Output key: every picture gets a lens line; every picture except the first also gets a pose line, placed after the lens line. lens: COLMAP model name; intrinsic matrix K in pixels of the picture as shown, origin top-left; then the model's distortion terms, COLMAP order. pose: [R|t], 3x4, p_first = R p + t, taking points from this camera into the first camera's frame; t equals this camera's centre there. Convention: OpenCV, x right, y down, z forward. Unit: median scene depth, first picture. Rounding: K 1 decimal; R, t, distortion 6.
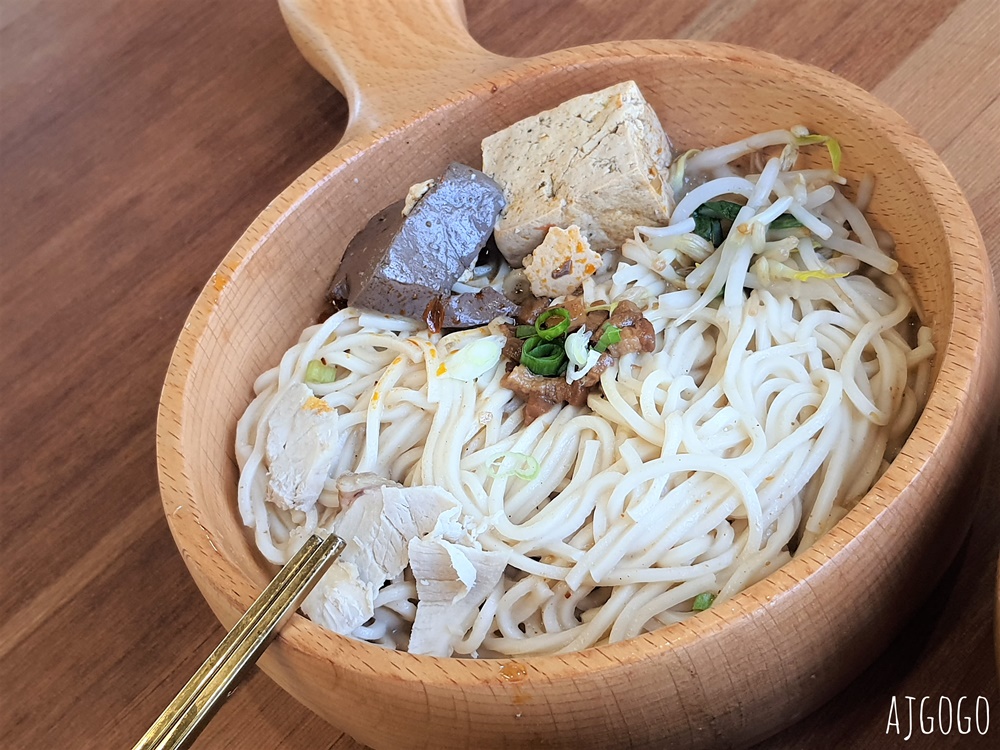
lens RADIAL K [[1530.3, 0, 506.5], [0, 1530.3, 369.1], [0, 0, 1]] dist [0.066748, 0.000000]
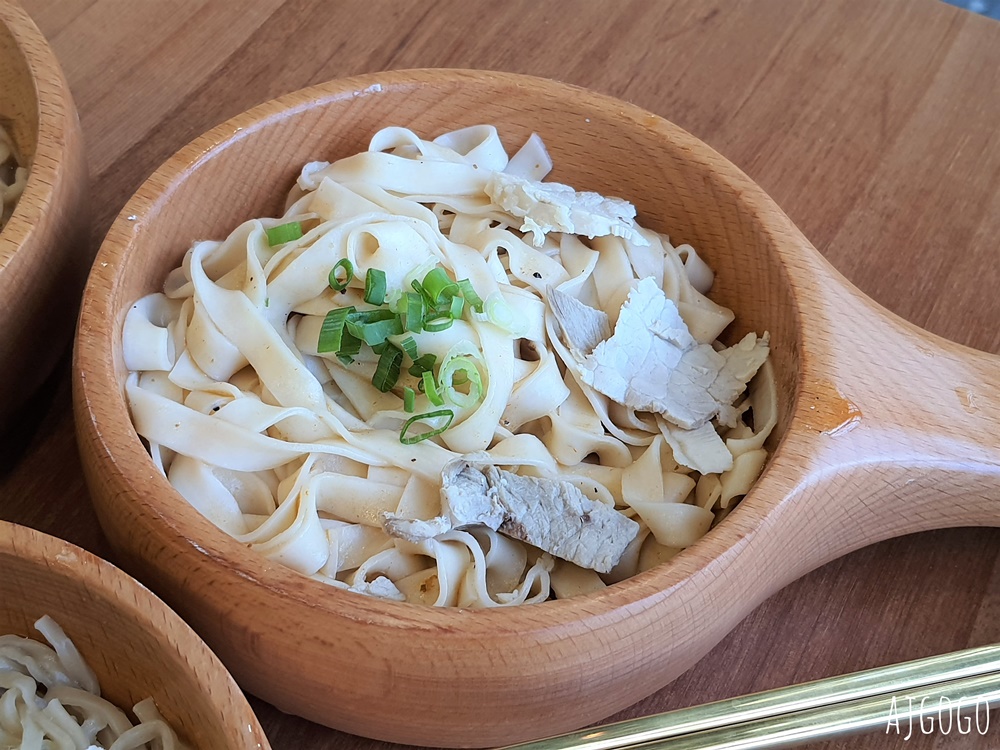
lens RADIAL K [[1530.3, 0, 509.0], [0, 1530.3, 381.5], [0, 0, 1]] dist [0.066748, 0.000000]
pose [[0.874020, -0.029918, 0.484968, 0.040574], [0.038990, 0.999202, -0.008627, 0.149721], [-0.484324, 0.026449, 0.874489, -0.121260]]
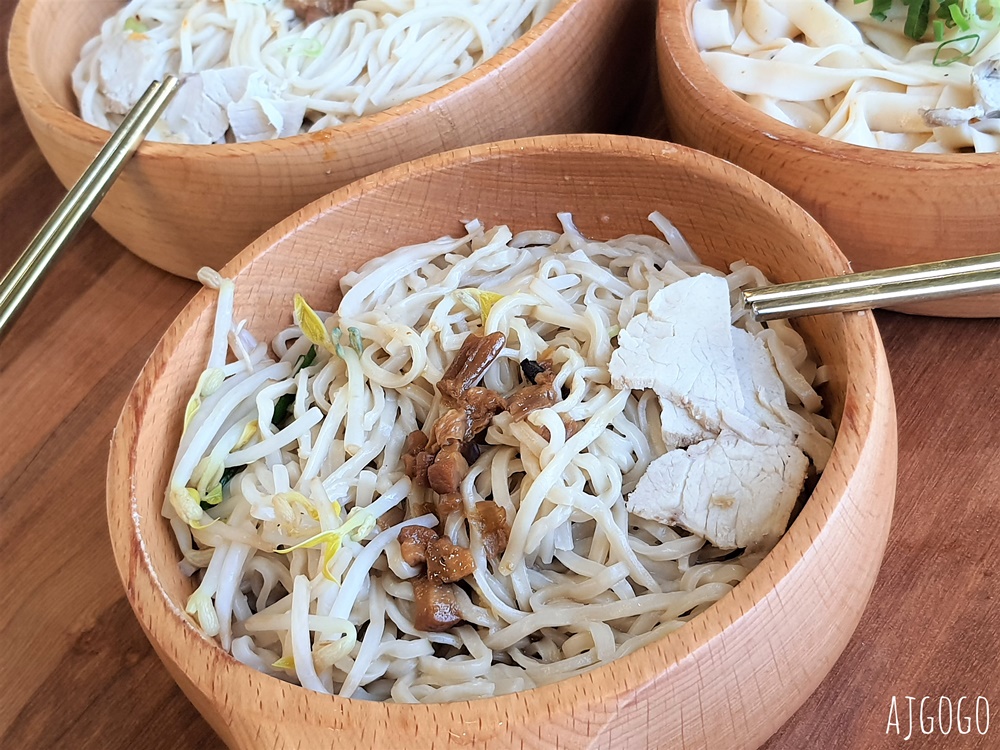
lens RADIAL K [[1530.3, 0, 503.6], [0, 1530.3, 372.4], [0, 0, 1]] dist [0.066748, 0.000000]
pose [[0.981317, -0.104007, 0.161864, -0.066728], [0.113455, 0.992272, -0.050243, 0.417776], [-0.155387, 0.067669, 0.985533, -0.291092]]
